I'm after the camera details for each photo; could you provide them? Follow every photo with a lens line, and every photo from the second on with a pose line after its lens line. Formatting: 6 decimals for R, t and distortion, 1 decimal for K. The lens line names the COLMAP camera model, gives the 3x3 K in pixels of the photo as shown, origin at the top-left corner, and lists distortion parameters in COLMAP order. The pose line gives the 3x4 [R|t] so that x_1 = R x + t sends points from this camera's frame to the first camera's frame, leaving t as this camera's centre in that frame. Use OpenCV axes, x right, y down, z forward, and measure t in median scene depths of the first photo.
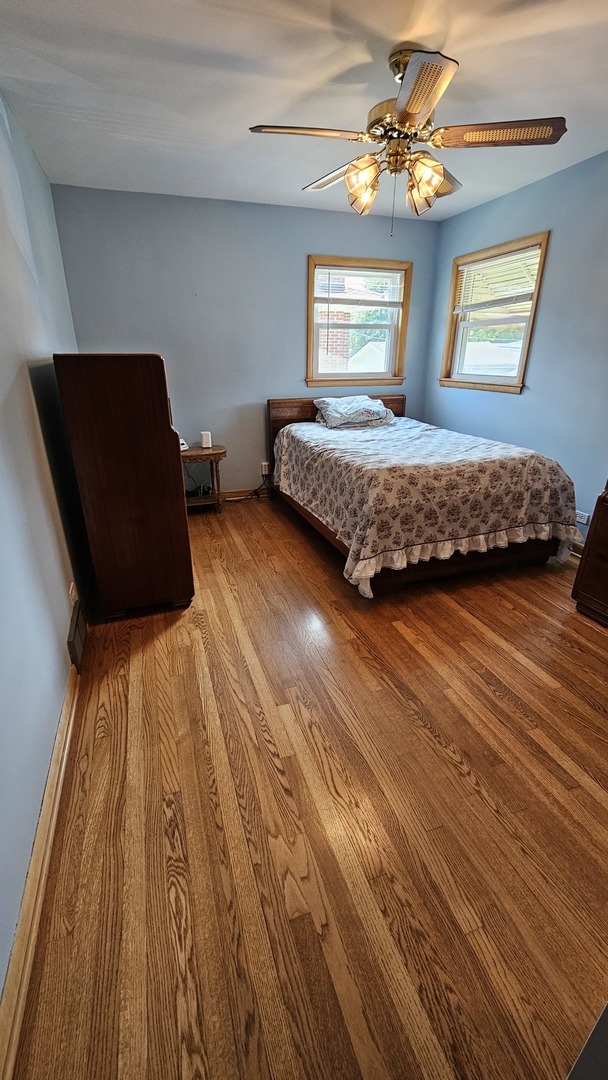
lens RADIAL K [[439.7, 0, 295.3], [0, 439.7, 537.9], [0, 0, 1]] dist [-0.001412, -0.001290]
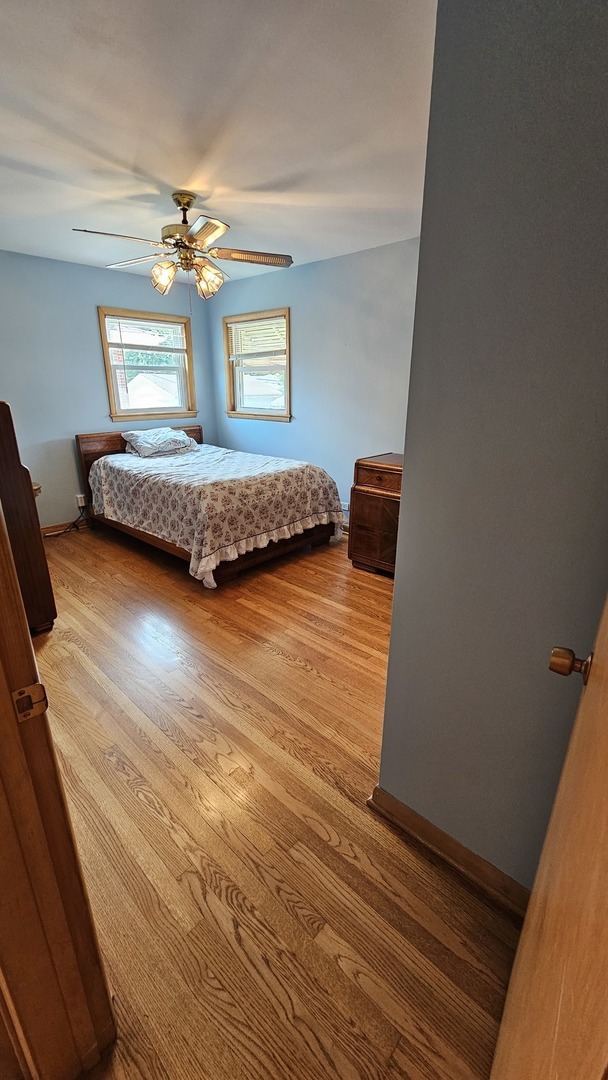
lens RADIAL K [[439.7, 0, 296.3], [0, 439.7, 537.1], [0, 0, 1]] dist [-0.001412, -0.001290]
pose [[0.884027, -0.150085, 0.442686, -0.154709], [0.176612, 0.984096, -0.019046, 0.060615], [-0.432788, 0.095020, 0.896474, -0.232350]]
